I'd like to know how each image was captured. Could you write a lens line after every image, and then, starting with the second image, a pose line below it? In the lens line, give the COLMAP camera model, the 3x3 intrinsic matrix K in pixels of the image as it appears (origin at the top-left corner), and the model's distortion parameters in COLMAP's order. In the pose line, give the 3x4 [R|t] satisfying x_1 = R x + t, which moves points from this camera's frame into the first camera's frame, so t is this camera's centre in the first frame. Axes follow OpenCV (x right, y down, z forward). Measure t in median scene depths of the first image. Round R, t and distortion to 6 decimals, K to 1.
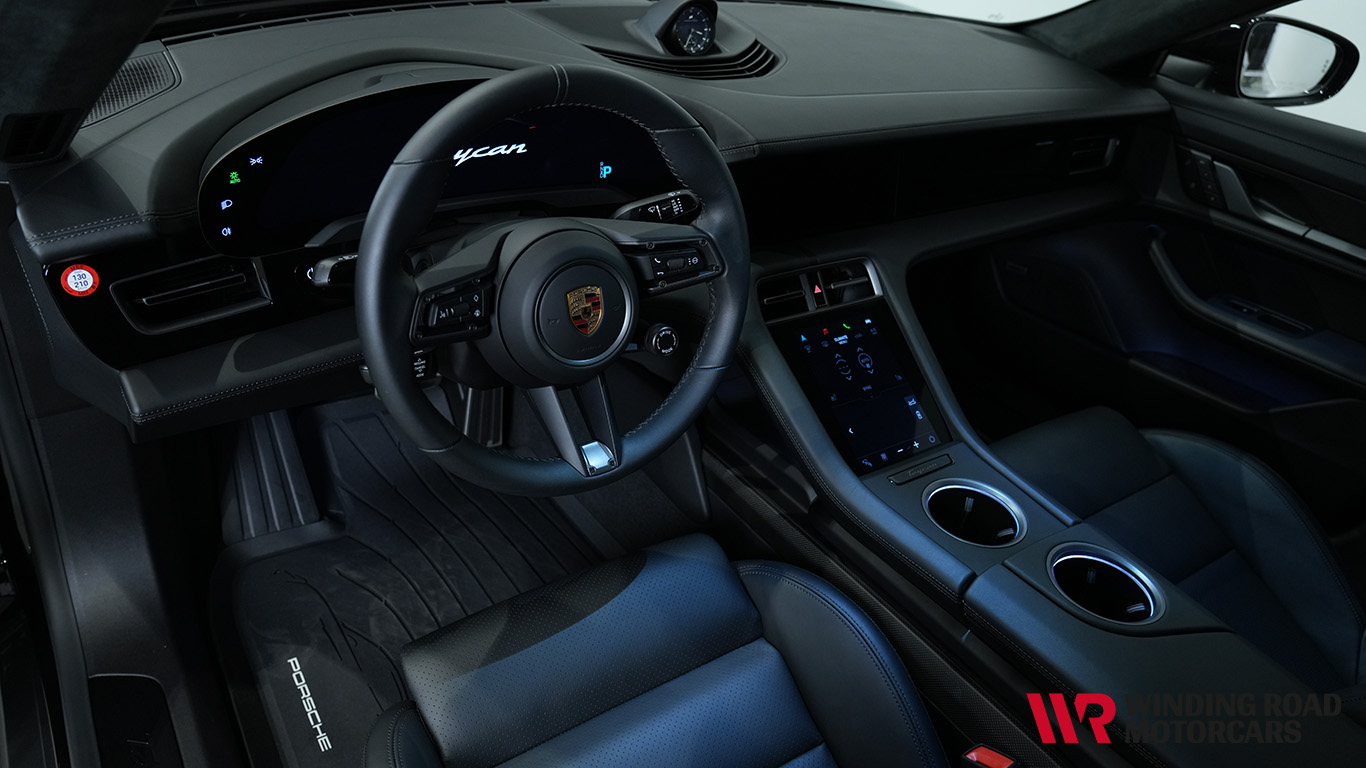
lens RADIAL K [[924.6, 0, 683.0], [0, 924.6, 384.0], [0, 0, 1]] dist [0.003066, -0.001420]
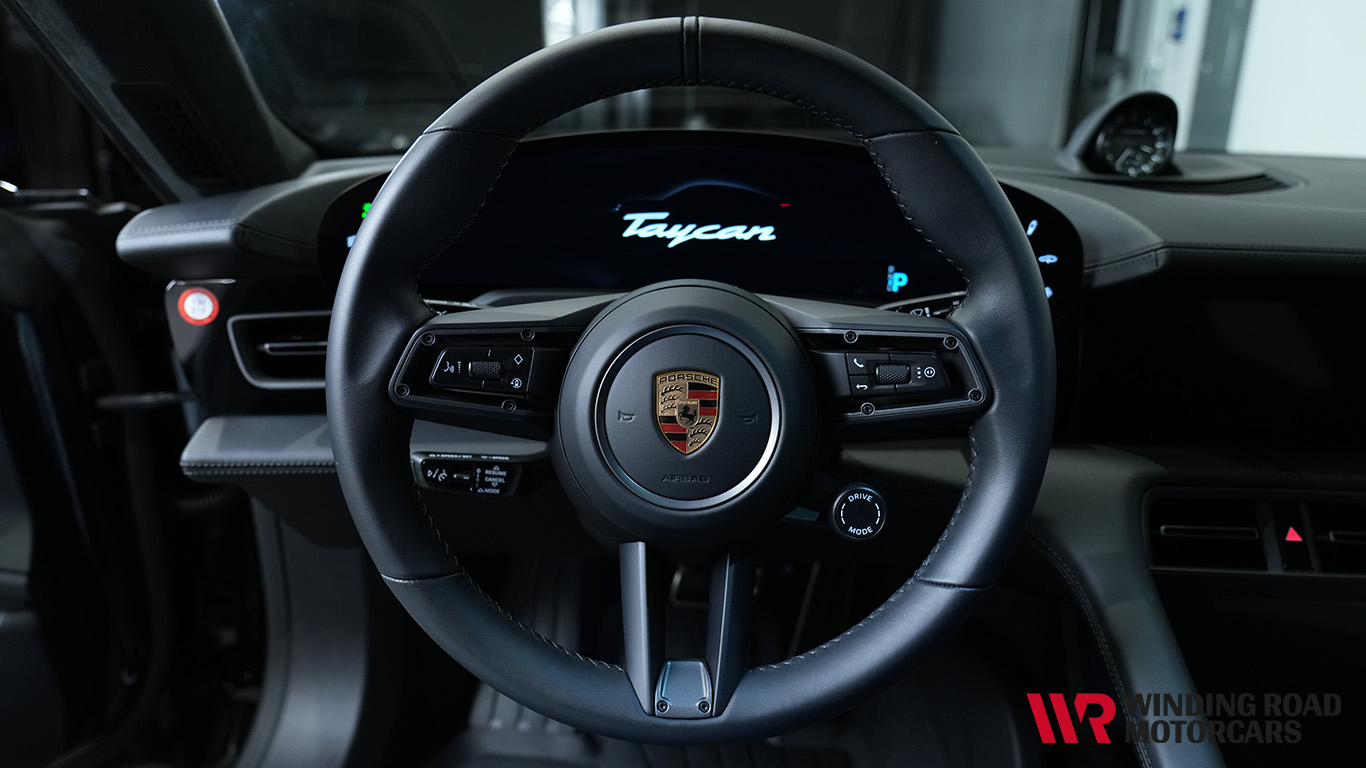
lens RADIAL K [[924.6, 0, 683.0], [0, 924.6, 384.0], [0, 0, 1]] dist [0.003066, -0.001420]
pose [[0.810313, 0.081046, -0.580366, 0.209389], [-0.260417, 0.937023, -0.232744, 0.037043], [0.524953, 0.339733, 0.780388, 0.494982]]
